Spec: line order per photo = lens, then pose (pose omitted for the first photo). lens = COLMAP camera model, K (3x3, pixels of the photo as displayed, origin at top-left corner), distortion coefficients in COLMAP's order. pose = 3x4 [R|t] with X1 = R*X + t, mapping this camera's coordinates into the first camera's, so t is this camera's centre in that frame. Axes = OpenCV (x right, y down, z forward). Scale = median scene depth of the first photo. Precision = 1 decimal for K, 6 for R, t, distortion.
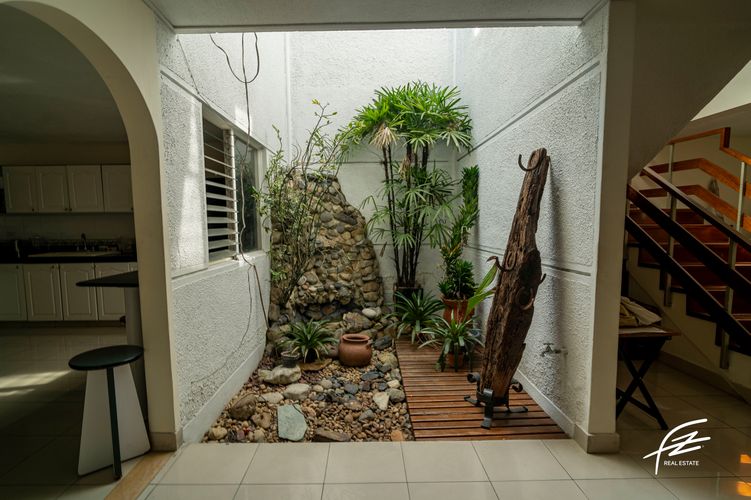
lens RADIAL K [[357.9, 0, 375.5], [0, 357.9, 250.0], [0, 0, 1]] dist [-0.003434, -0.001563]
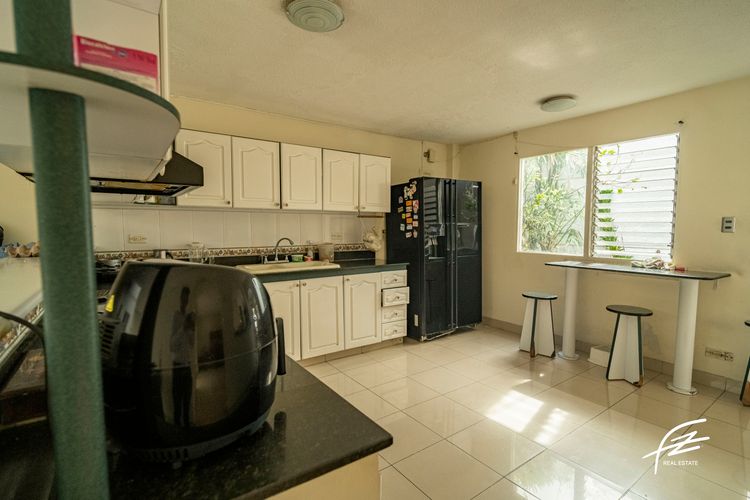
lens RADIAL K [[359.2, 0, 373.9], [0, 359.2, 246.6], [0, 0, 1]] dist [-0.000135, -0.001077]
pose [[0.820341, -0.022749, 0.571422, -1.112924], [0.041064, 0.998972, -0.019181, -0.008488], [-0.570399, 0.039200, 0.820432, 0.305451]]
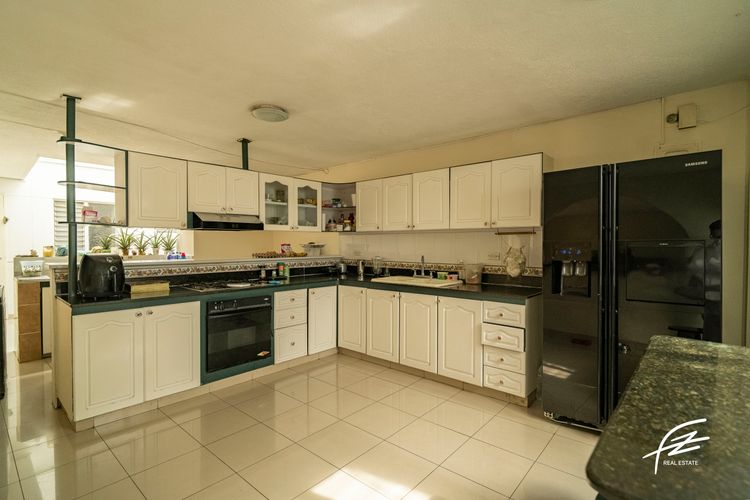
lens RADIAL K [[359.2, 0, 373.9], [0, 359.2, 246.6], [0, 0, 1]] dist [-0.000135, -0.001077]
pose [[0.750993, 0.016162, -0.660112, -0.372875], [-0.067823, 0.996301, -0.052767, -0.017083], [0.656818, 0.084398, 0.749311, 0.321301]]
